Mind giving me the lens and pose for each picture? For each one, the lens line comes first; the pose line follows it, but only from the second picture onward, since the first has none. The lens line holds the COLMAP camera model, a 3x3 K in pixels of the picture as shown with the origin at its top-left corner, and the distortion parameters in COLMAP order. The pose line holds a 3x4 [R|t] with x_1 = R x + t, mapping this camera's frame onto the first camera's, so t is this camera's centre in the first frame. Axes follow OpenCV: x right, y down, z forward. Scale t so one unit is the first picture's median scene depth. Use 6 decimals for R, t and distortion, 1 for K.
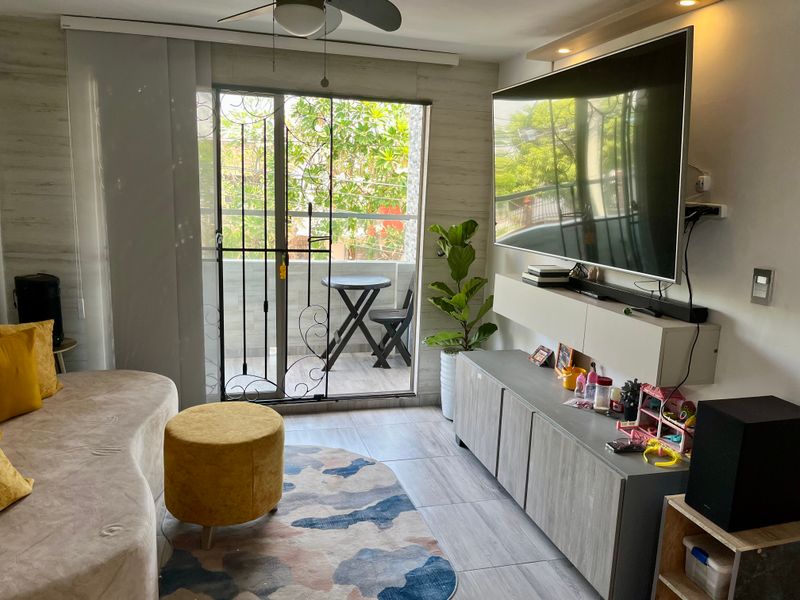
lens RADIAL K [[602.4, 0, 400.1], [0, 602.4, 303.3], [0, 0, 1]] dist [0.081653, -0.111289]
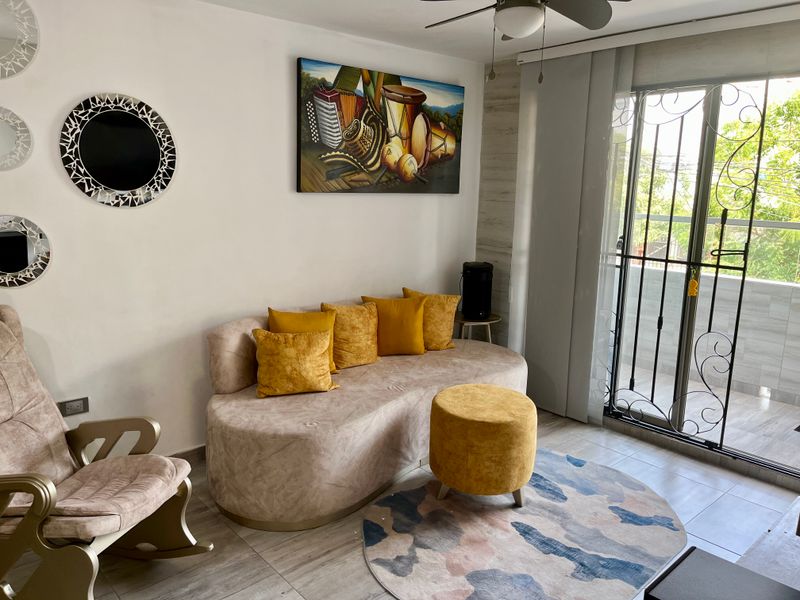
lens RADIAL K [[602.4, 0, 400.1], [0, 602.4, 303.3], [0, 0, 1]] dist [0.081653, -0.111289]
pose [[0.443600, 0.146565, -0.884159, 0.476756], [-0.170763, 0.982287, 0.077156, -0.031577], [0.879806, 0.116755, 0.460770, 0.273993]]
